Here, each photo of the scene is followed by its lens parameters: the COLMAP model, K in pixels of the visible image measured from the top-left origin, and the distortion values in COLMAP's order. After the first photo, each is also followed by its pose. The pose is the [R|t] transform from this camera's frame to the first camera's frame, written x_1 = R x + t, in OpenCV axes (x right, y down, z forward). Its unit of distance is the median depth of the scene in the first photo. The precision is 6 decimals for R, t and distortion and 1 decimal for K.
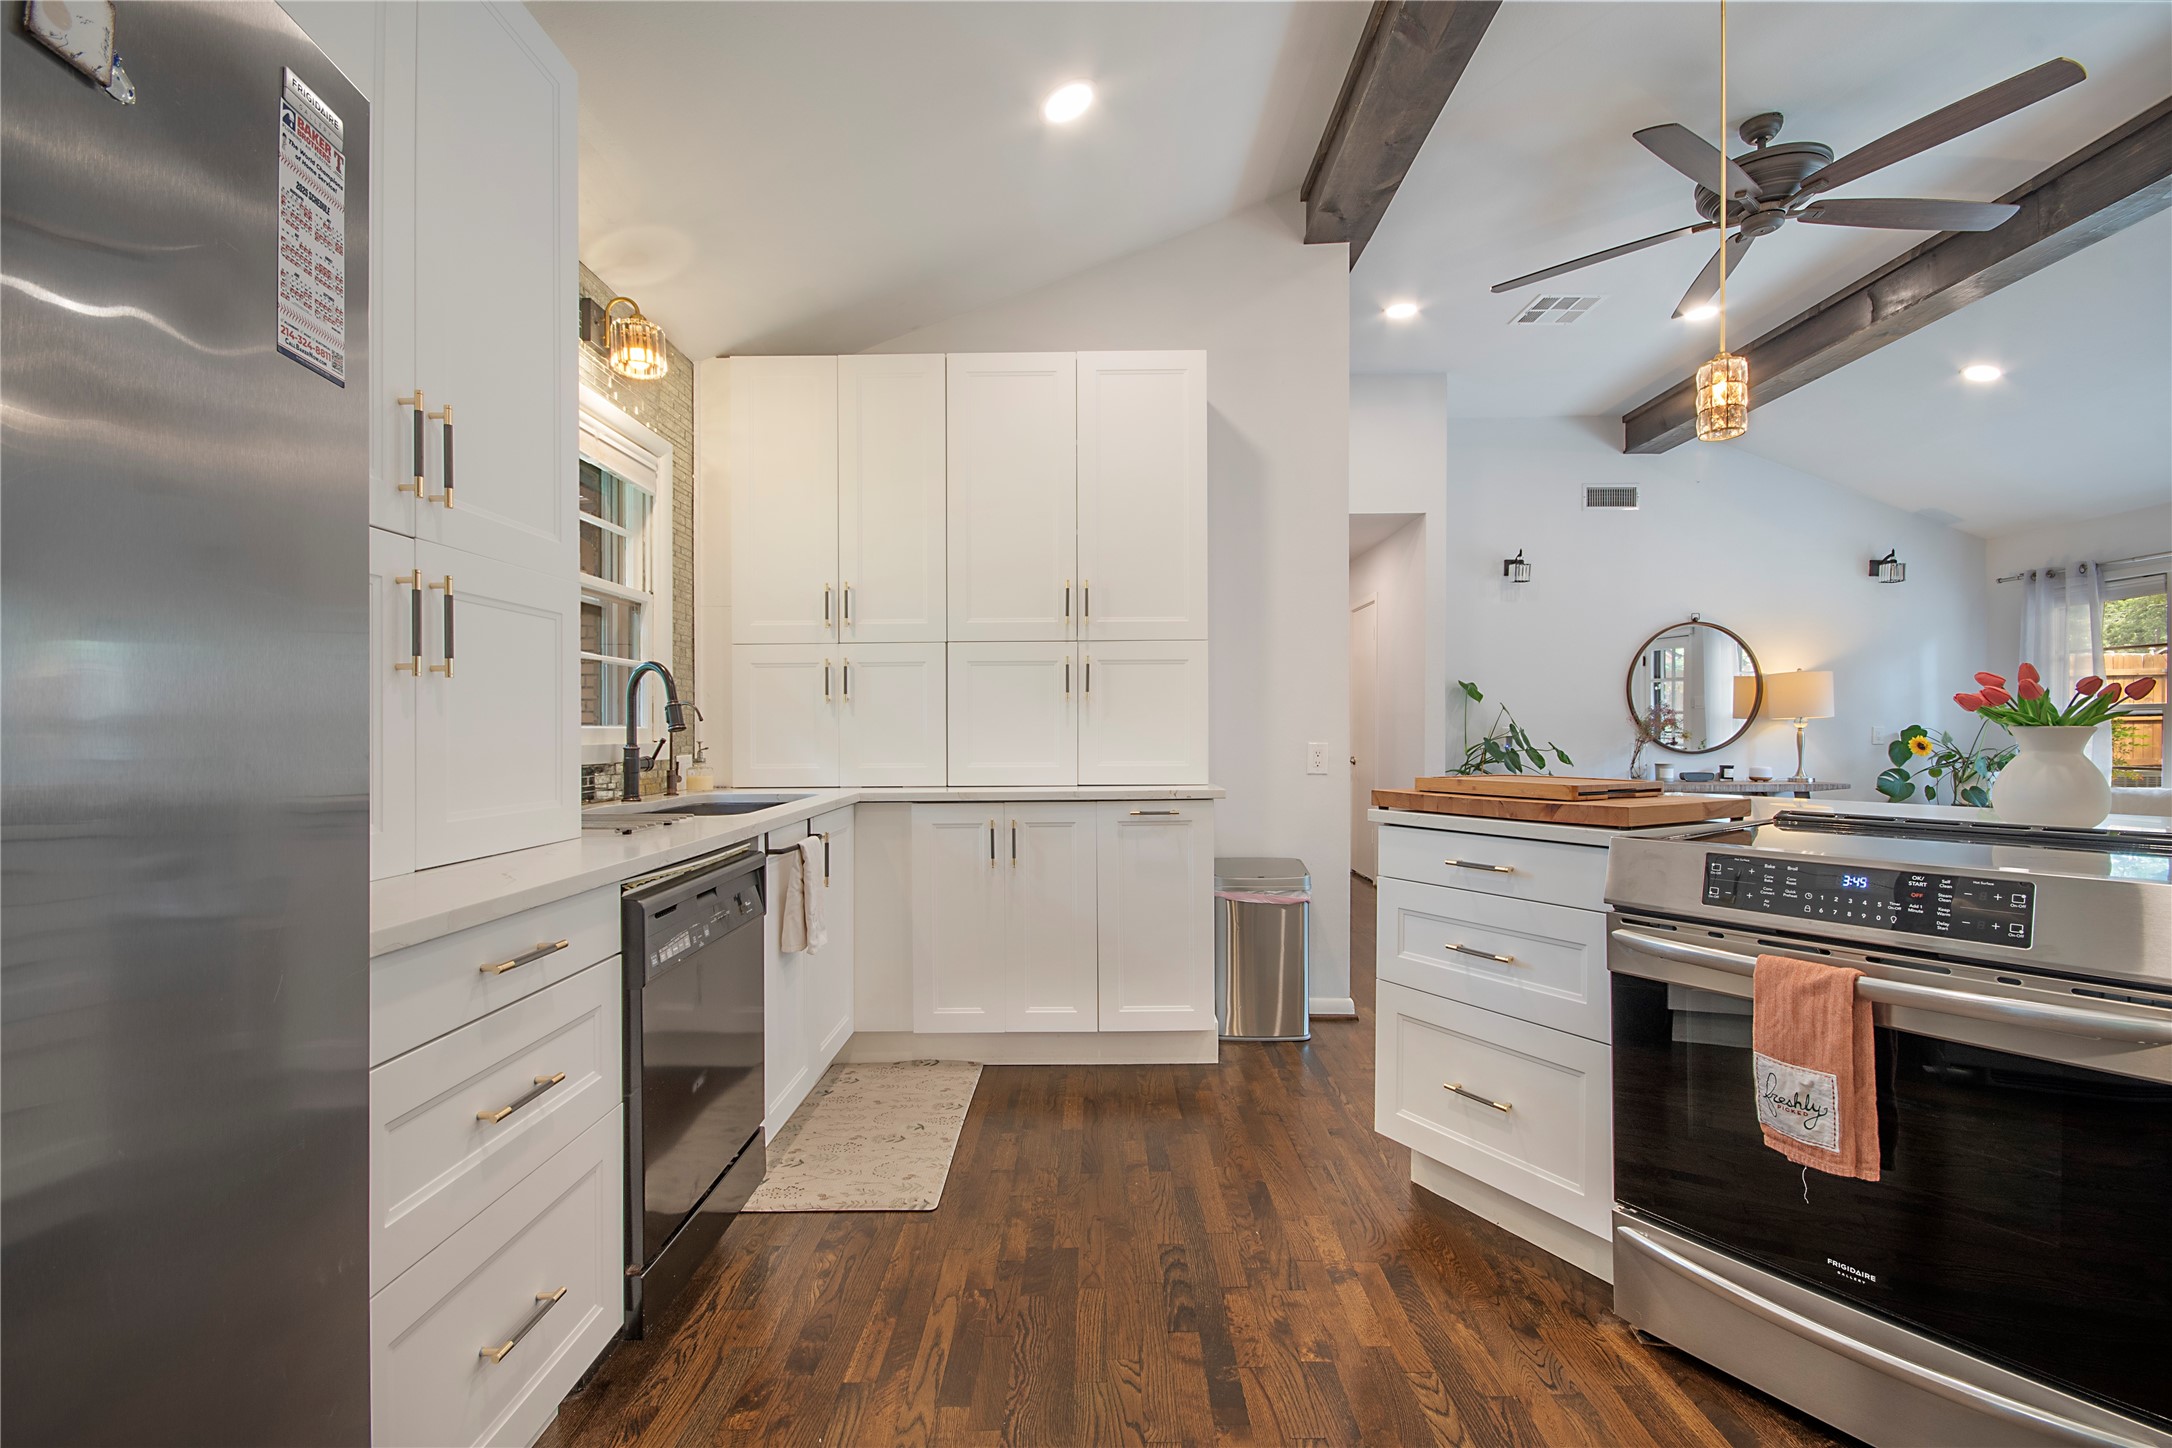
lens RADIAL K [[955.9, 0, 1095.9], [0, 955.9, 734.3], [0, 0, 1]] dist [0.007766, -0.006864]
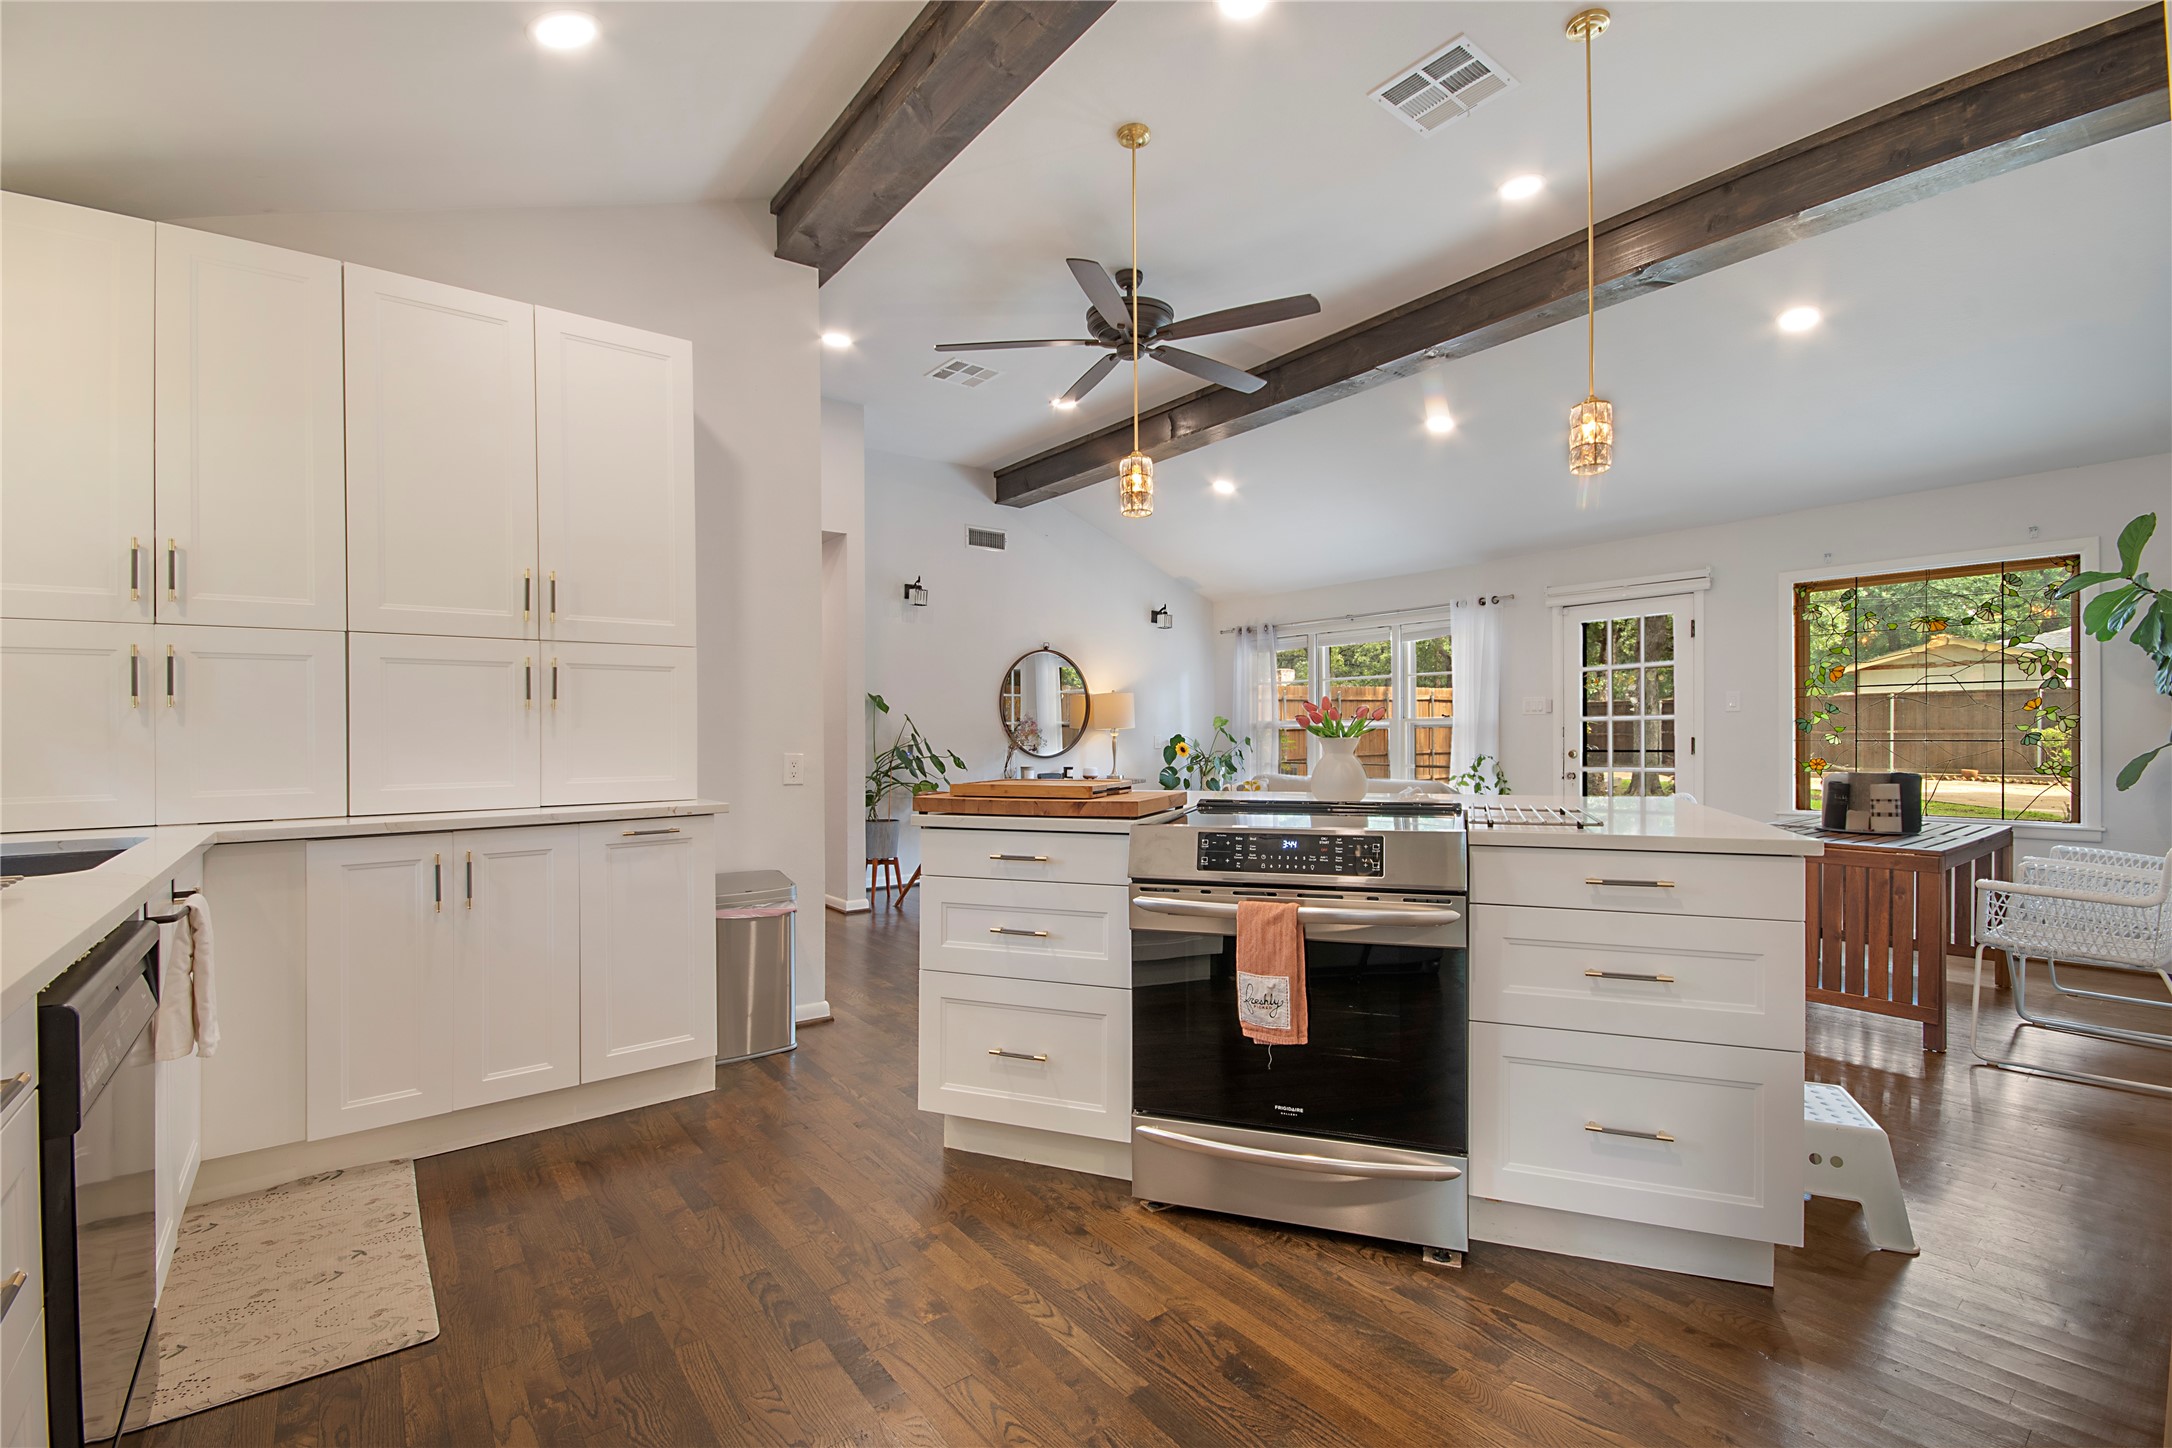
lens RADIAL K [[955.9, 0, 1087.6], [0, 955.9, 735.5], [0, 0, 1]] dist [0.007766, -0.006864]
pose [[0.787585, -0.002001, 0.616202, -0.171990], [0.005943, 0.999973, -0.004349, -0.004825], [-0.616177, 0.007088, 0.787576, 0.012764]]
